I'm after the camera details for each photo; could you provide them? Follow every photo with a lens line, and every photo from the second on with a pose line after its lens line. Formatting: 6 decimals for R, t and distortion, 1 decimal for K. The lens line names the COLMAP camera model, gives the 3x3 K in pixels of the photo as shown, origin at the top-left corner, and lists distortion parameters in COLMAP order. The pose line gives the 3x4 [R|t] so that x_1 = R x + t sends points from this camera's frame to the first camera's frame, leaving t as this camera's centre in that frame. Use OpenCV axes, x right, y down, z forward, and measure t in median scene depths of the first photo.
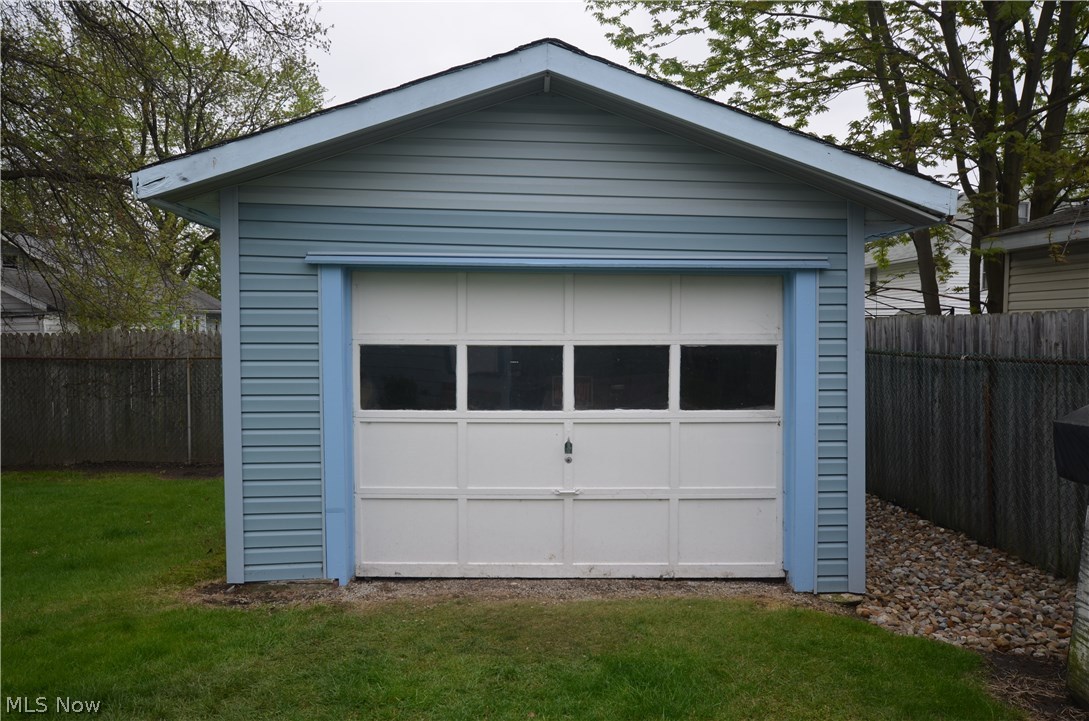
lens RADIAL K [[932.6, 0, 545.2], [0, 932.6, 364.0], [0, 0, 1]] dist [0.016992, 0.006951]
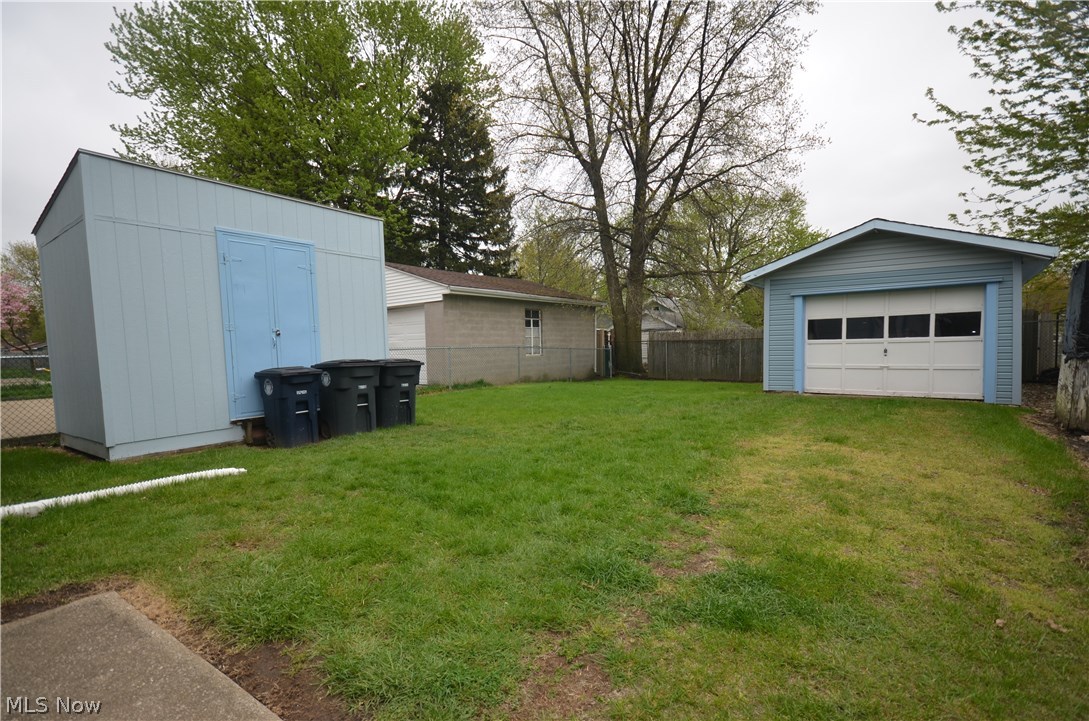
lens RADIAL K [[505.2, 0, 531.0], [0, 505.2, 386.9], [0, 0, 1]] dist [0.001474, -0.000421]
pose [[0.747740, 0.033330, -0.663154, 0.250981], [0.000444, 0.998714, 0.050696, 0.121299], [0.663991, -0.038202, 0.746764, -0.944036]]
